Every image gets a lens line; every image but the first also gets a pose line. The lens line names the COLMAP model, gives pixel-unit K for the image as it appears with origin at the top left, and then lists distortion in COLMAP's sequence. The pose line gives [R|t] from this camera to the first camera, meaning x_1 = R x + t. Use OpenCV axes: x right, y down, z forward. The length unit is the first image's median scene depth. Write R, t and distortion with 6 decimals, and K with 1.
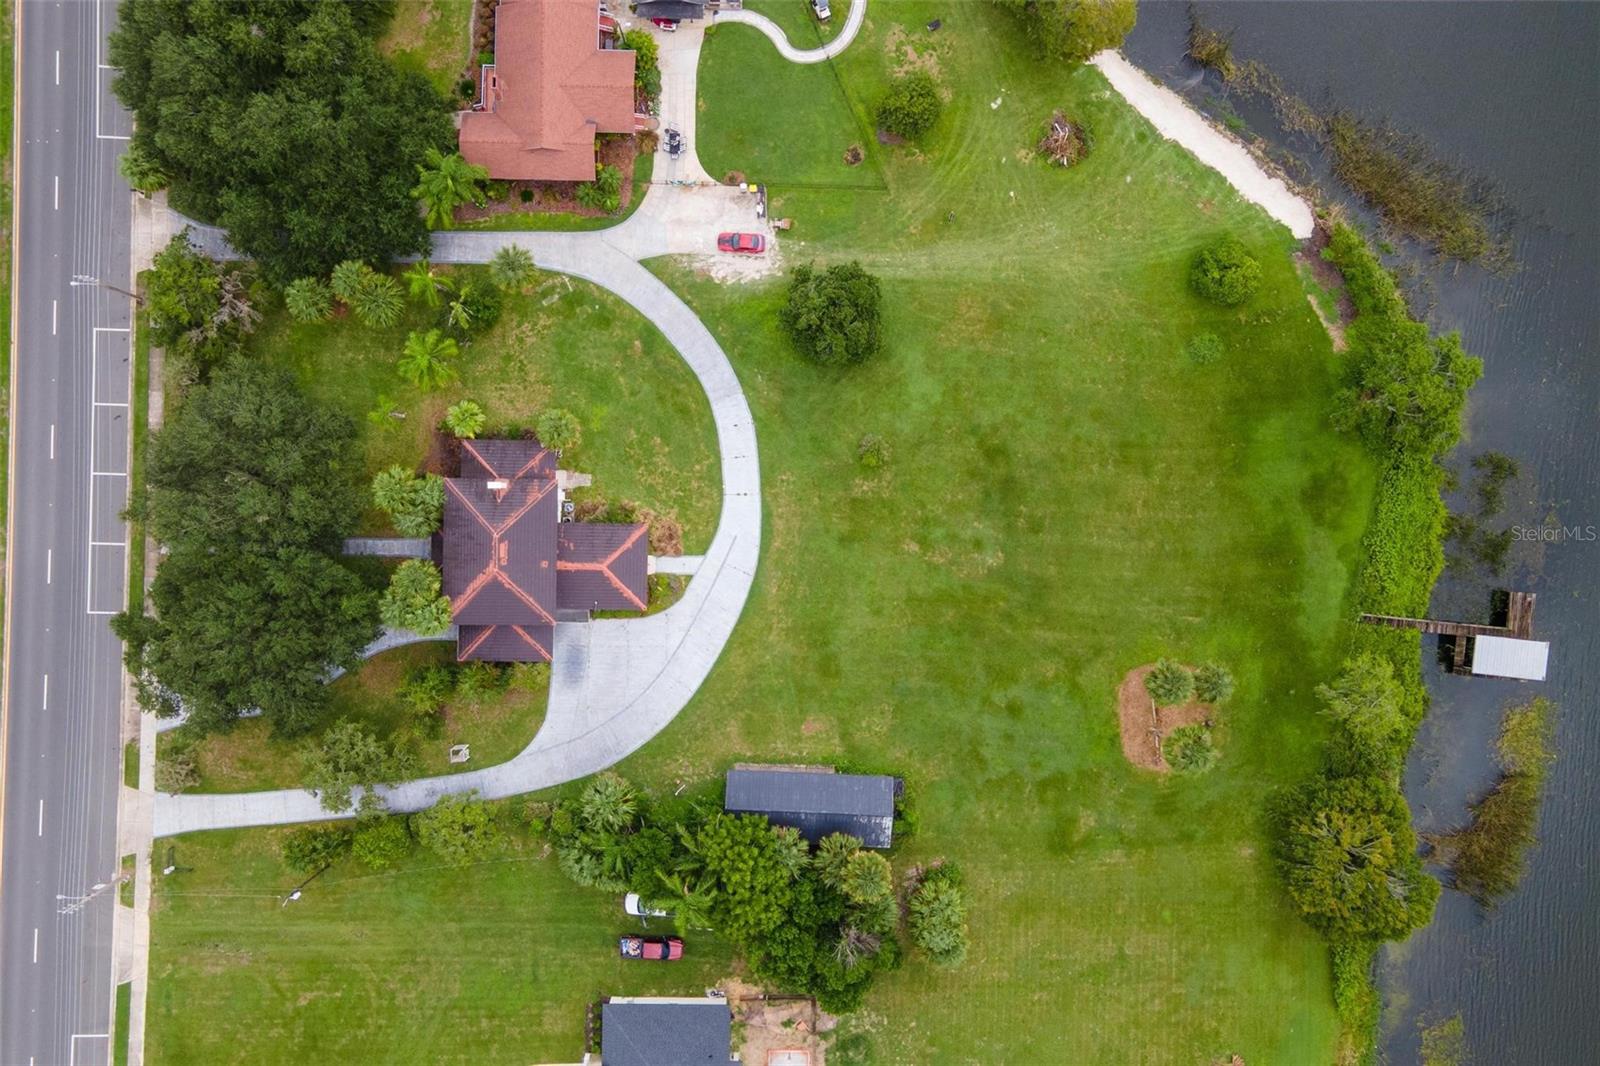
lens RADIAL K [[1188.5, 0, 791.9], [0, 1188.5, 493.1], [0, 0, 1]] dist [0.027473, 0.004291]
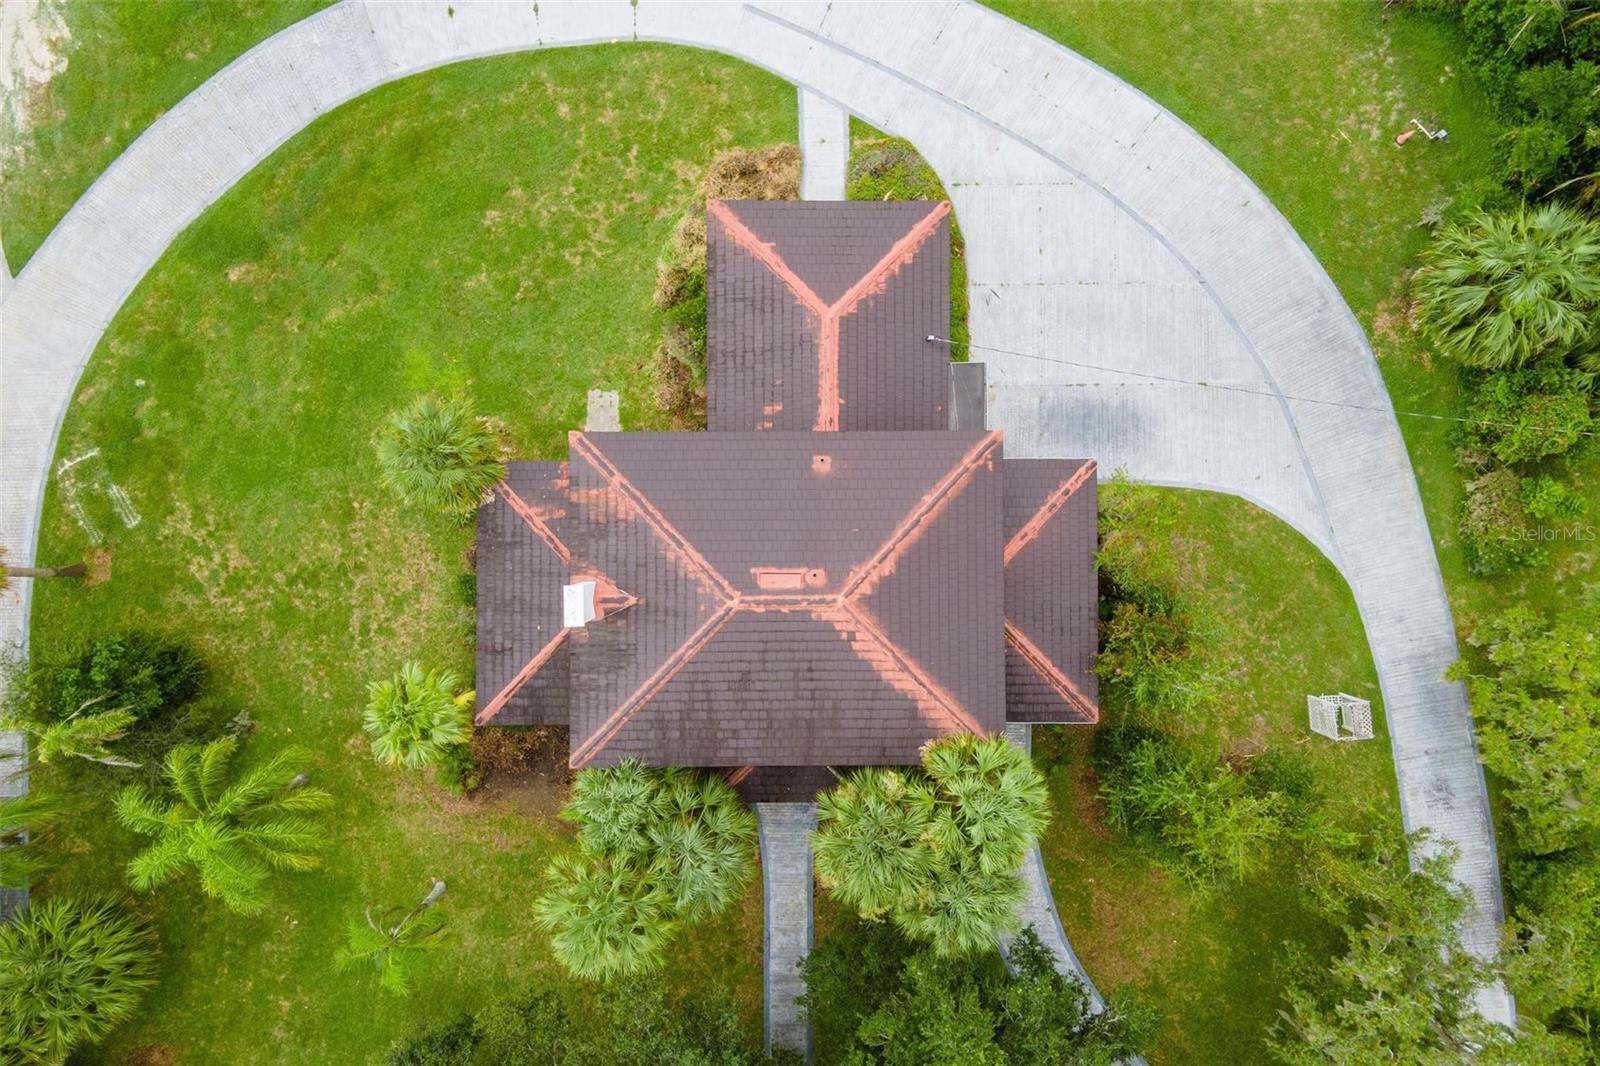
lens RADIAL K [[1188.5, 0, 791.9], [0, 1188.5, 493.1], [0, 0, 1]] dist [0.027473, 0.004291]
pose [[-0.016091, -0.999628, -0.022039, -0.197172], [0.999723, -0.016464, 0.016848, 0.043021], [-0.017204, -0.021762, 0.999615, 0.629763]]
